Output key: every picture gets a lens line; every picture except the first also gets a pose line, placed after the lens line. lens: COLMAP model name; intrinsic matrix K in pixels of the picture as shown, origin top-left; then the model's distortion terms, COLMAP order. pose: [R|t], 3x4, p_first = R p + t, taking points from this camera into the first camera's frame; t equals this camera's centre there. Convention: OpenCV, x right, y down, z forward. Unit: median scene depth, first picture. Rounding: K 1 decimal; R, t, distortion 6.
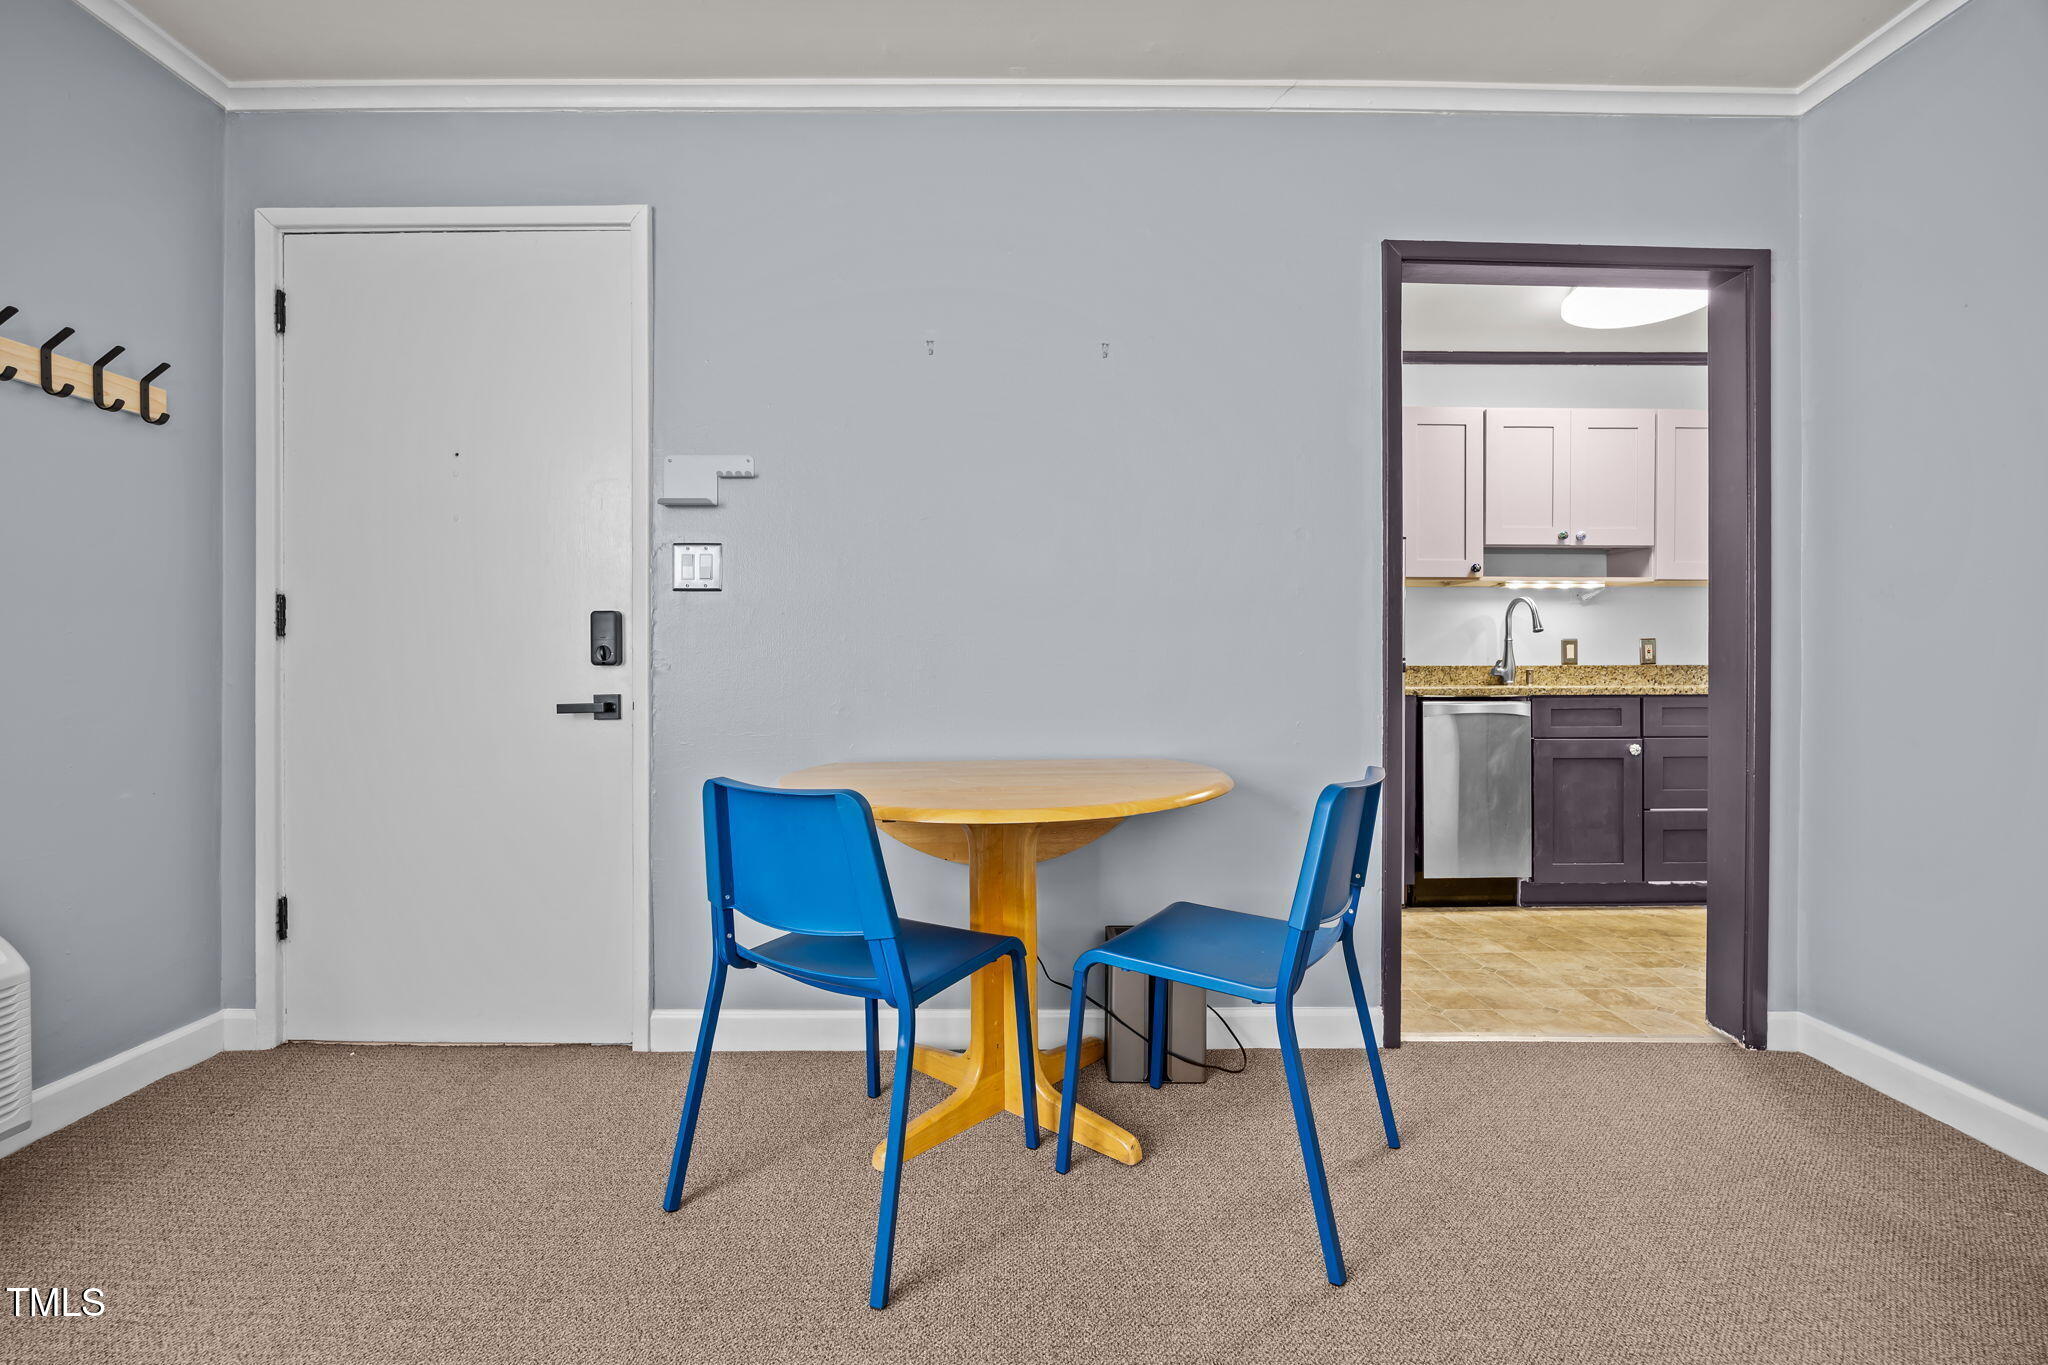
lens RADIAL K [[963.0, 0, 985.3], [0, 963.0, 664.3], [0, 0, 1]] dist [-0.004966, -0.000800]
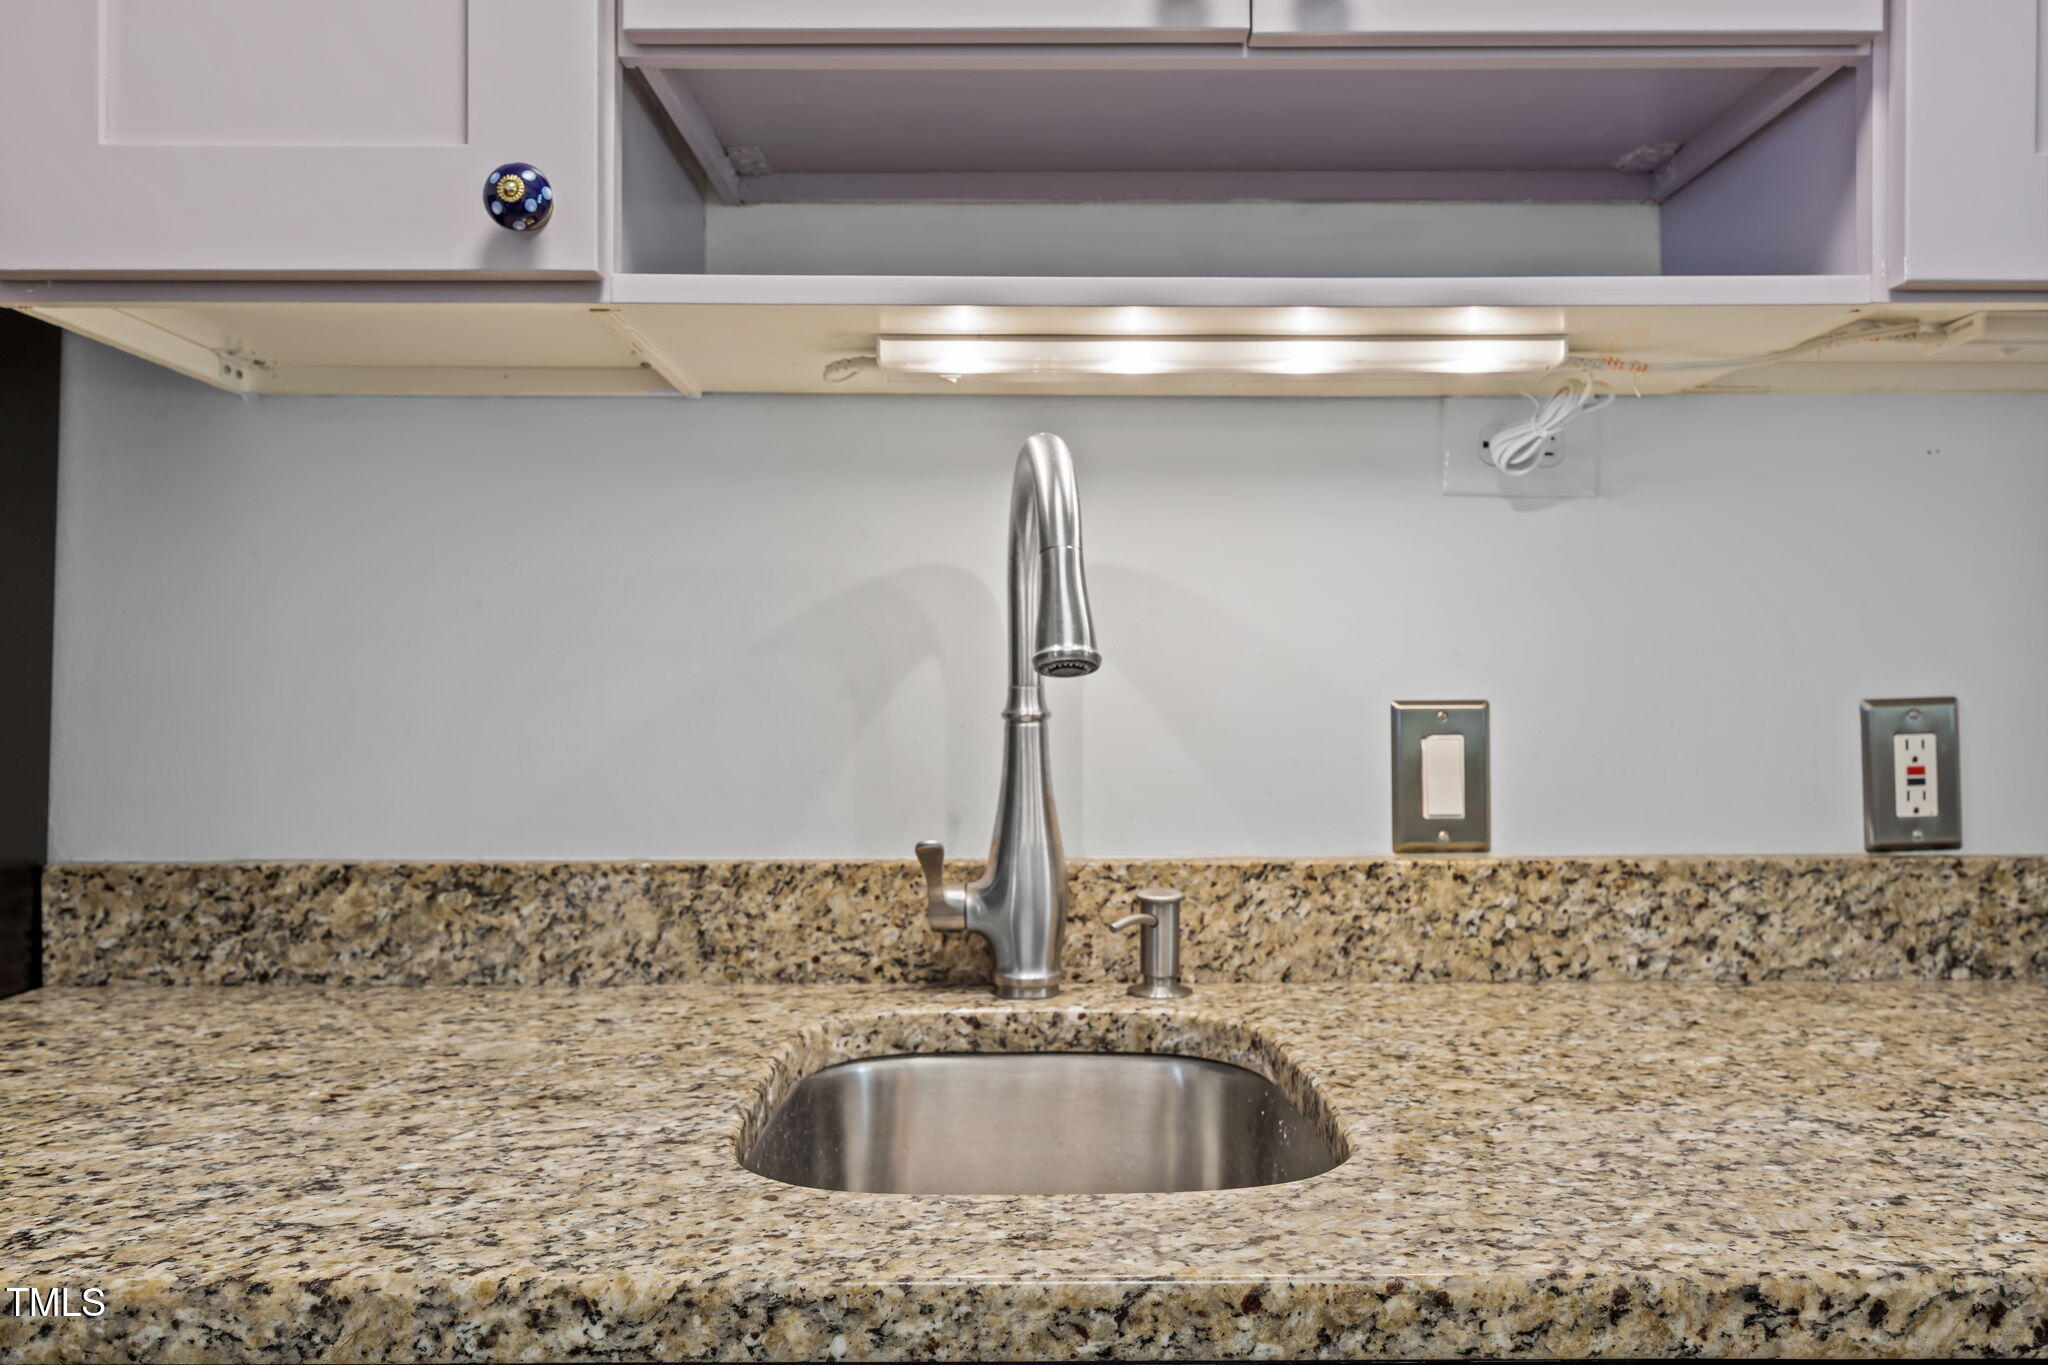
lens RADIAL K [[1552.9, 0, 1024.1], [0, 1552.9, 667.7], [0, 0, 1]] dist [-0.000180, 0.001422]
pose [[0.999884, -0.002406, -0.015033, 0.564003], [0.002324, 0.999982, -0.005442, -0.032011], [0.015046, 0.005406, 0.999872, 0.760403]]
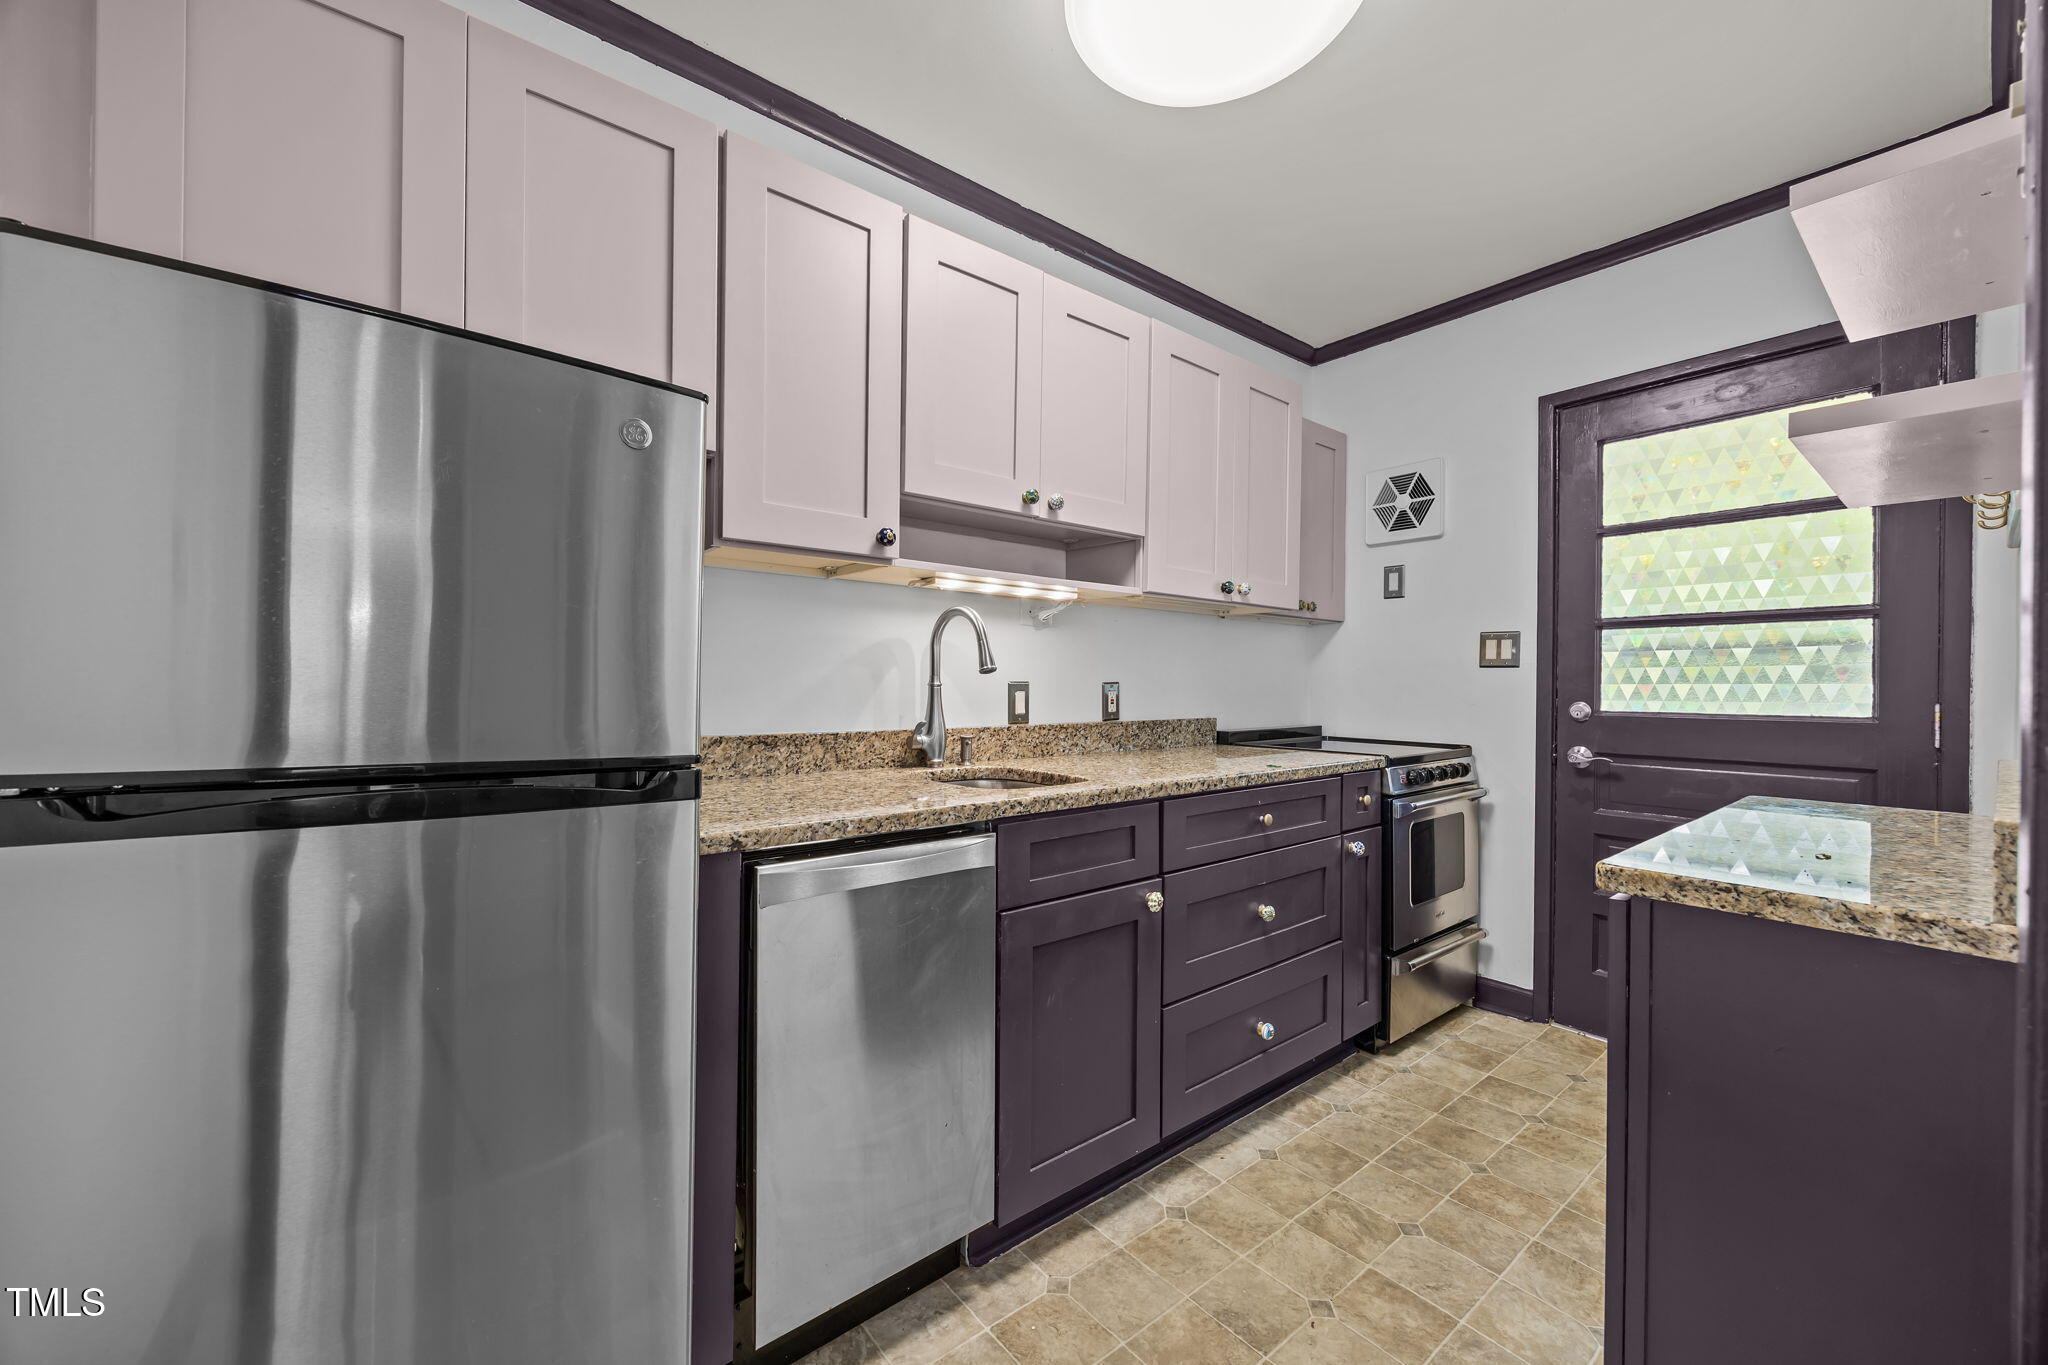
lens RADIAL K [[799.8, 0, 1020.6], [0, 799.8, 679.1], [0, 0, 1]] dist [0.000023, -0.000049]
pose [[0.789051, 0.008571, 0.614267, 0.310014], [-0.012793, 0.999915, 0.002482, -0.030554], [-0.614194, -0.009817, 0.789094, 0.625727]]
